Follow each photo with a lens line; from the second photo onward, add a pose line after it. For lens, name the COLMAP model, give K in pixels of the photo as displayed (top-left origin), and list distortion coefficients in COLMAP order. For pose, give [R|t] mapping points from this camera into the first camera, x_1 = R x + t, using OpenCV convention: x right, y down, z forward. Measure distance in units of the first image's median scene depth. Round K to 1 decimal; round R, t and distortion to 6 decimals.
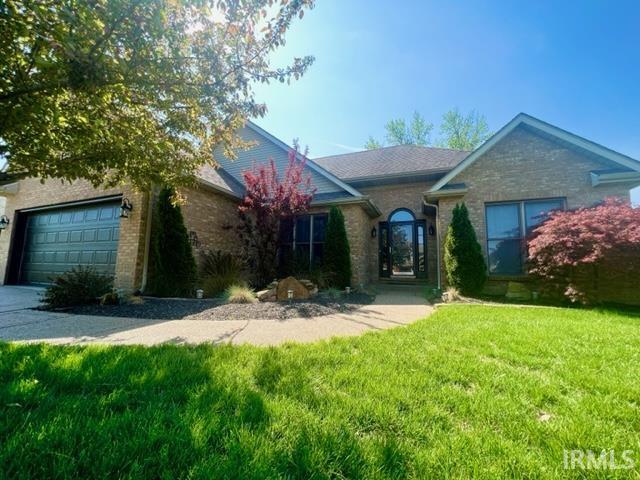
lens RADIAL K [[254.1, 0, 319.3], [0, 254.1, 238.4], [0, 0, 1]] dist [-0.001364, 0.000734]
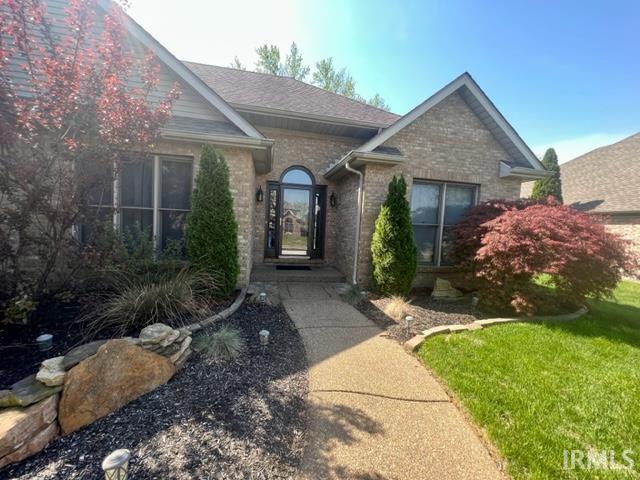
lens RADIAL K [[254.1, 0, 319.5], [0, 254.1, 240.8], [0, 0, 1]] dist [-0.001364, 0.000734]
pose [[0.835069, -0.012610, 0.550001, -0.048736], [-0.097791, 0.980414, 0.170954, -0.054019], [-0.541385, -0.196544, 0.817480, 0.455179]]
